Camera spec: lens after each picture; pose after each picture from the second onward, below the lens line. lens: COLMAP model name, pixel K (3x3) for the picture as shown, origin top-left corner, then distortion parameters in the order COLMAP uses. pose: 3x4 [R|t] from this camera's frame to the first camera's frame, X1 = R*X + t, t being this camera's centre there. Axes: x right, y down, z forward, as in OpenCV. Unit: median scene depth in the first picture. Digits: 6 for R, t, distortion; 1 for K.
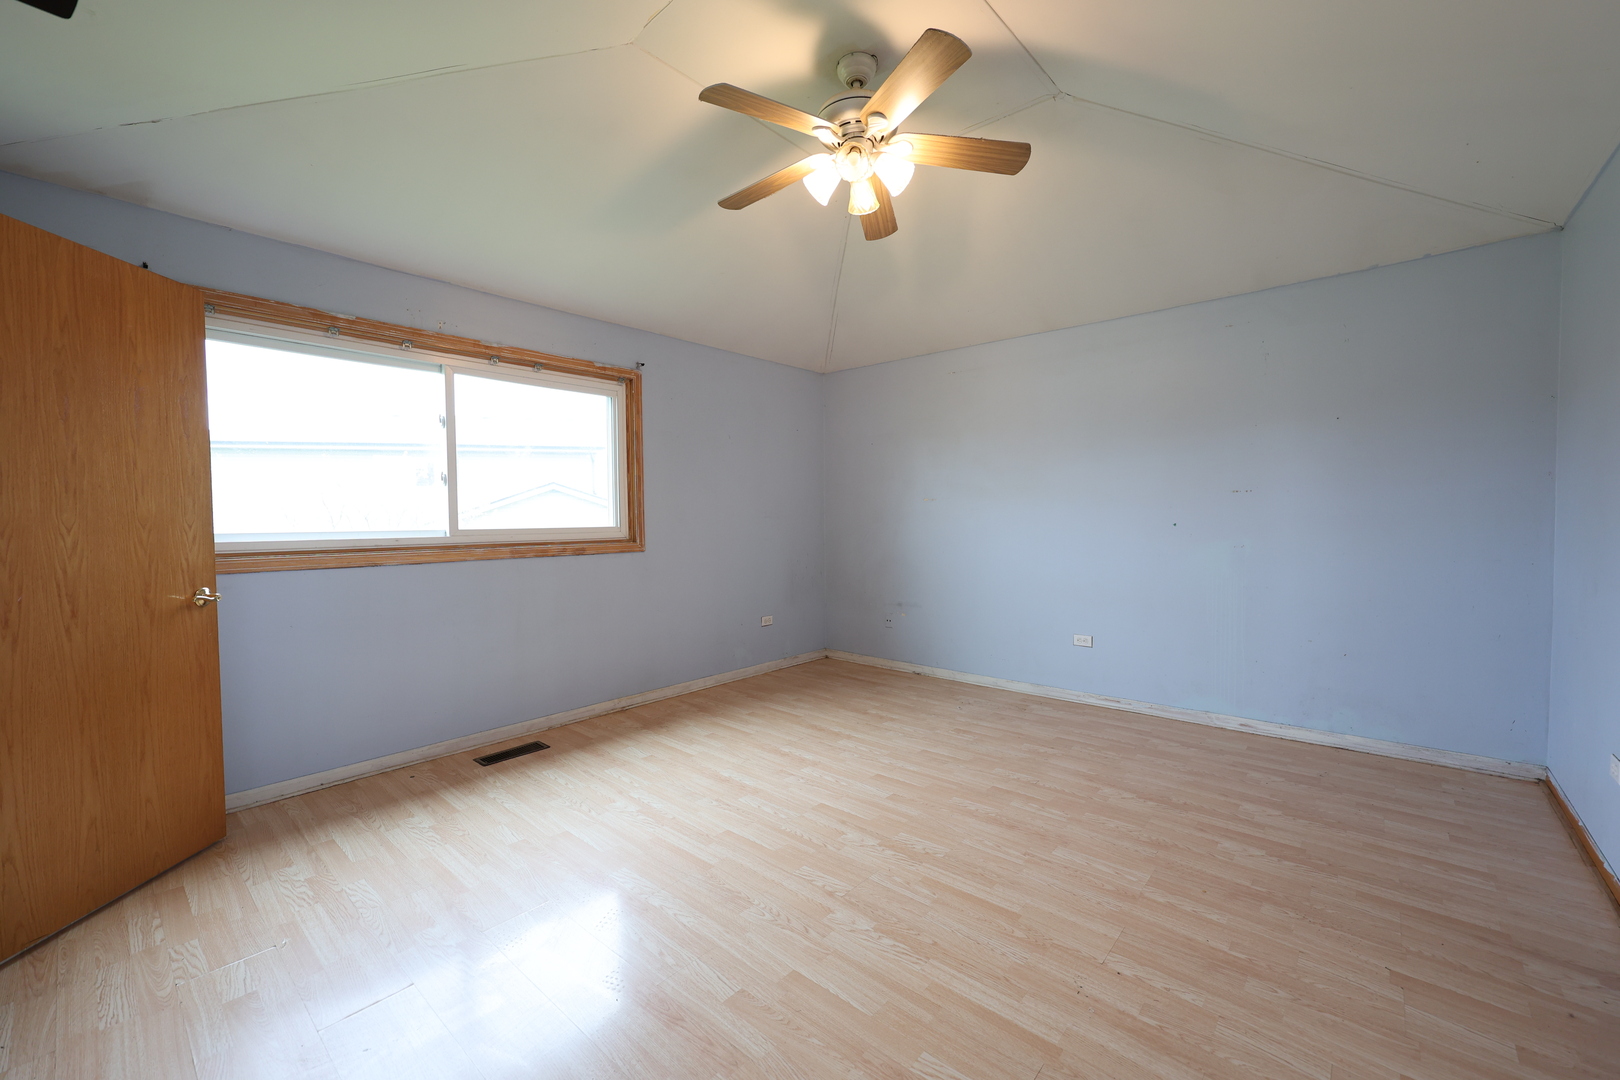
lens RADIAL K [[650.9, 0, 814.9], [0, 650.9, 538.3], [0, 0, 1]] dist [-0.000079, -0.000214]
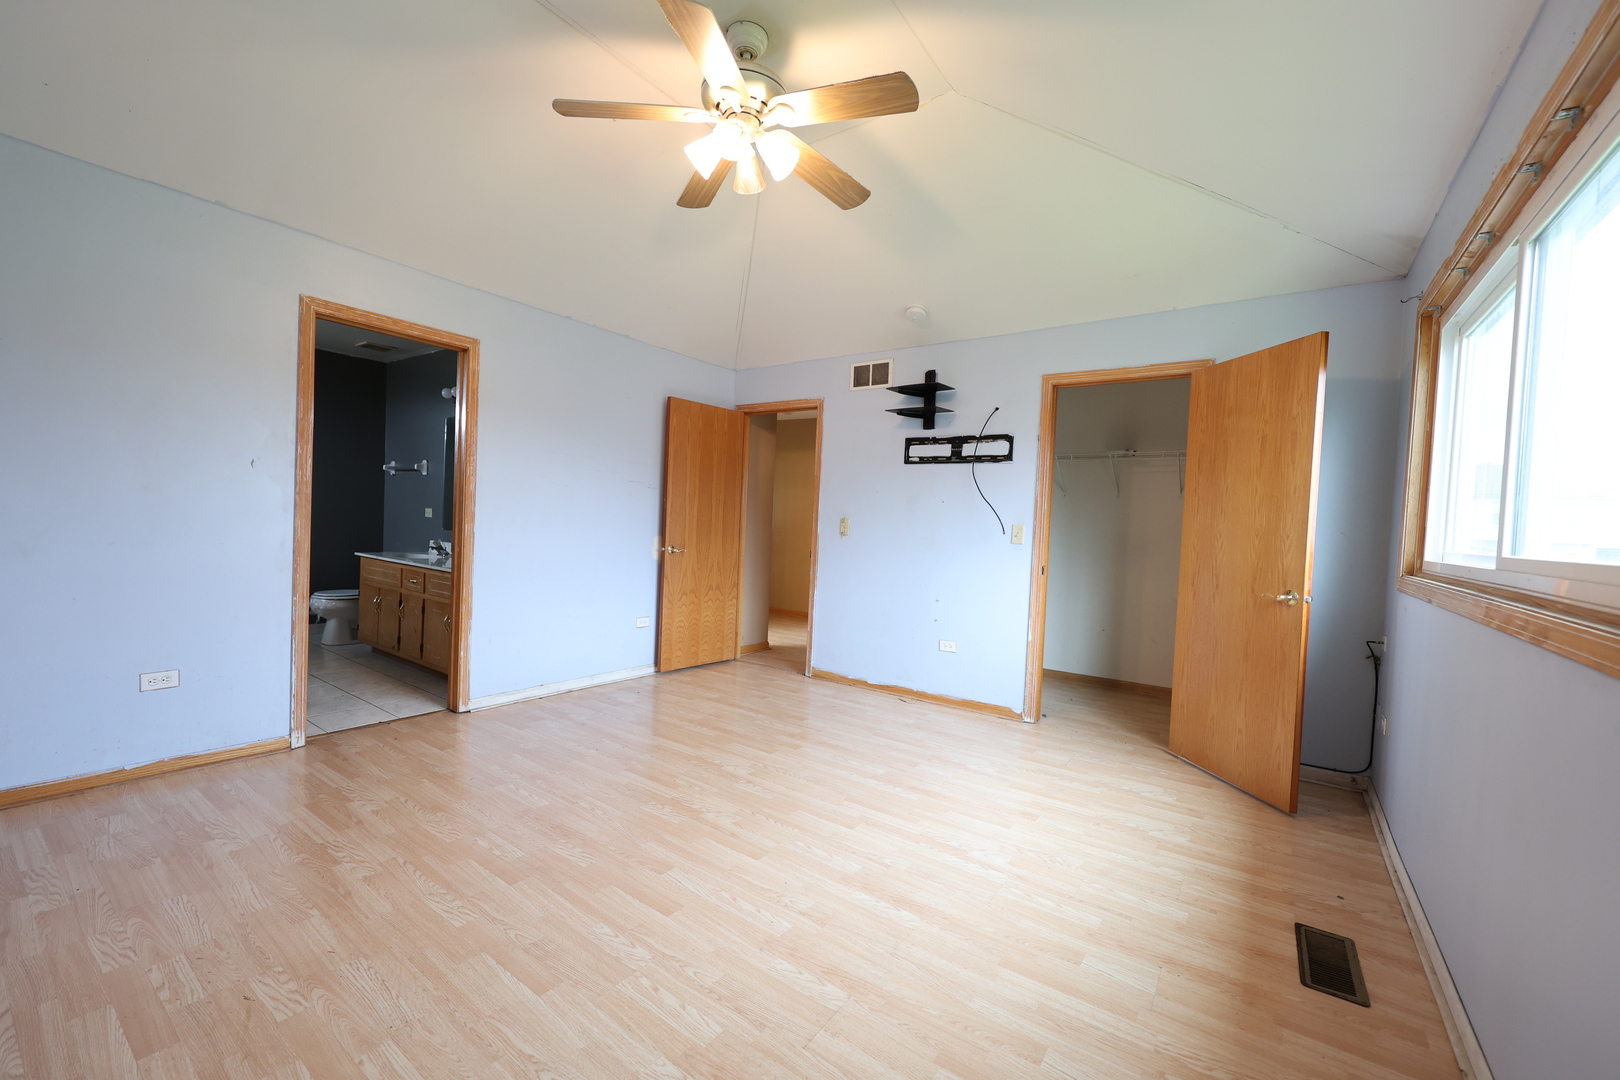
lens RADIAL K [[650.9, 0, 814.9], [0, 650.9, 538.3], [0, 0, 1]] dist [-0.000079, -0.000214]
pose [[-0.993960, -0.029858, -0.105607, 0.039407], [-0.036259, 0.997587, 0.059214, -0.050514], [0.103584, 0.062685, -0.992643, 1.951456]]
